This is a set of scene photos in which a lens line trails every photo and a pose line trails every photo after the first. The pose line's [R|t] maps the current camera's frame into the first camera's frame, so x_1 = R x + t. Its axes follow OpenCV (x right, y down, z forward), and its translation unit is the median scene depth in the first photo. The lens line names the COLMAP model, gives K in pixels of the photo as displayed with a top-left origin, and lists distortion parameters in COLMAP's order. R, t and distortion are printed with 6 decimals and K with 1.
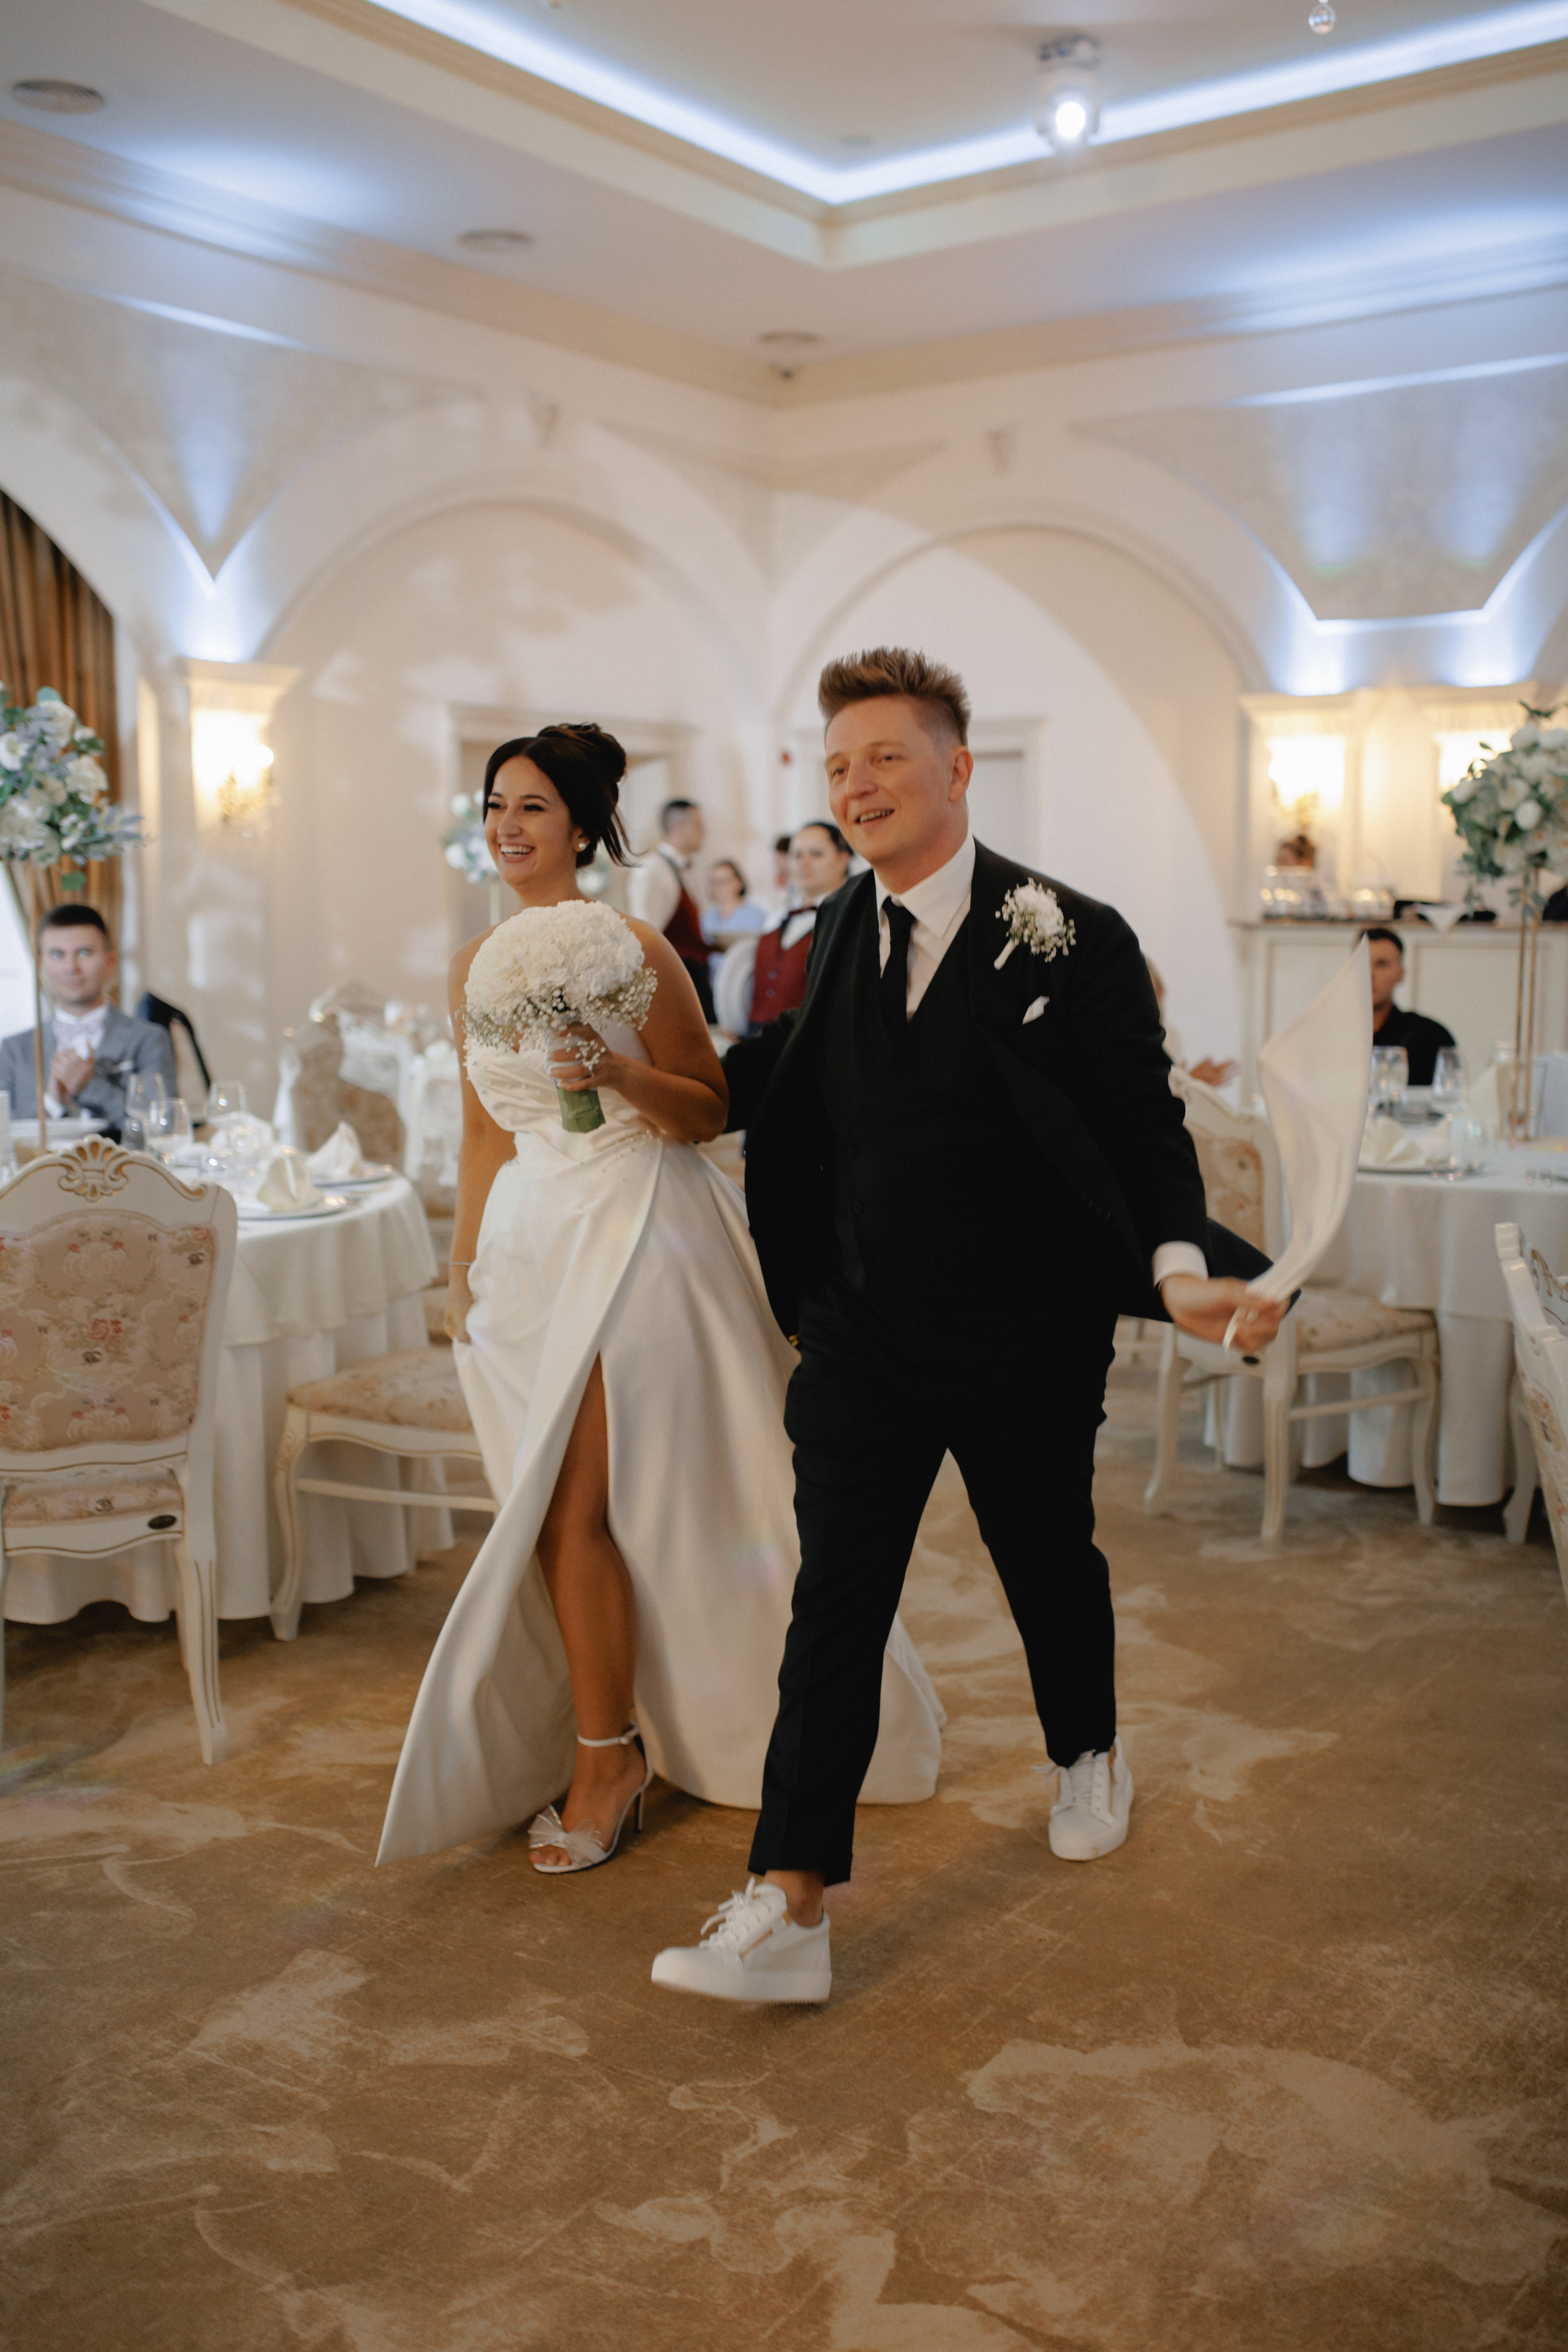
lens RADIAL K [[2293.9, 0, 783.6], [0, 2293.9, 1235.5], [0, 0, 1]] dist [-0.046203, 0.035446]
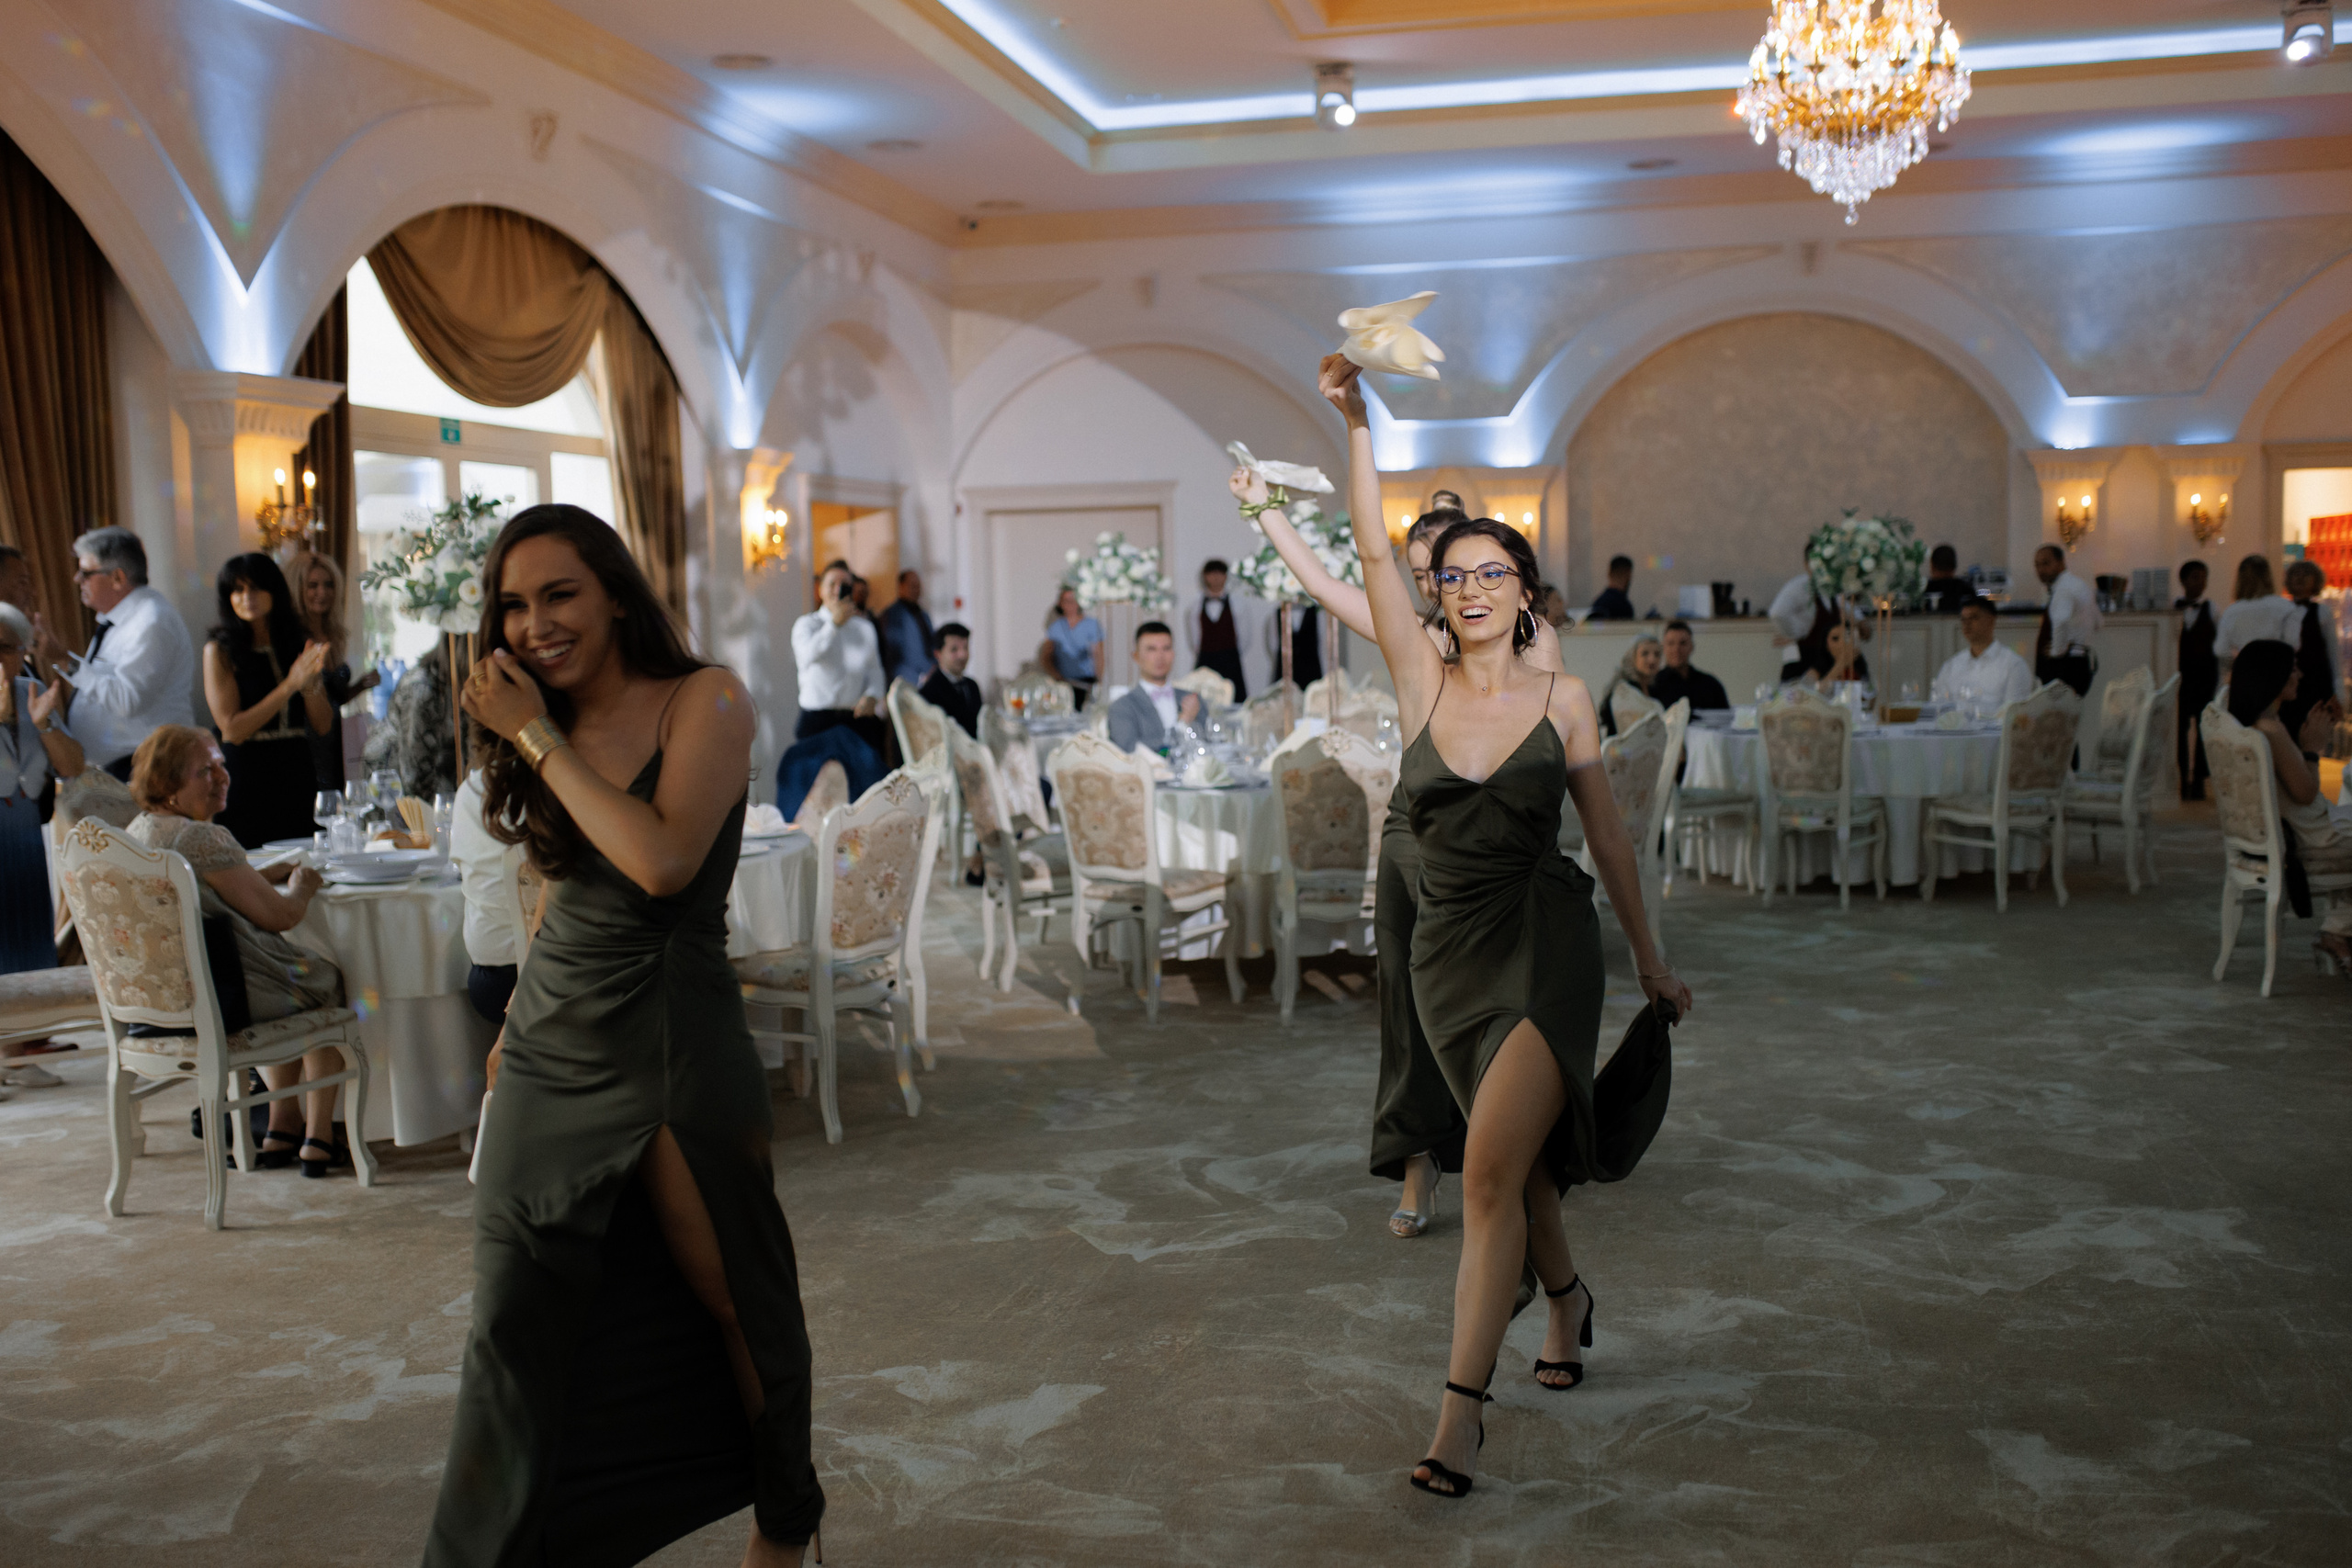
lens RADIAL K [[2328.2, 0, 1176.0], [0, 2328.2, 784.0], [0, 0, 1]] dist [0.001712, 0.025062]
pose [[0.928636, -0.042746, 0.368520, -0.473646], [0.070194, 0.995642, -0.061395, 0.045829], [-0.364290, 0.082882, 0.927590, -0.325151]]
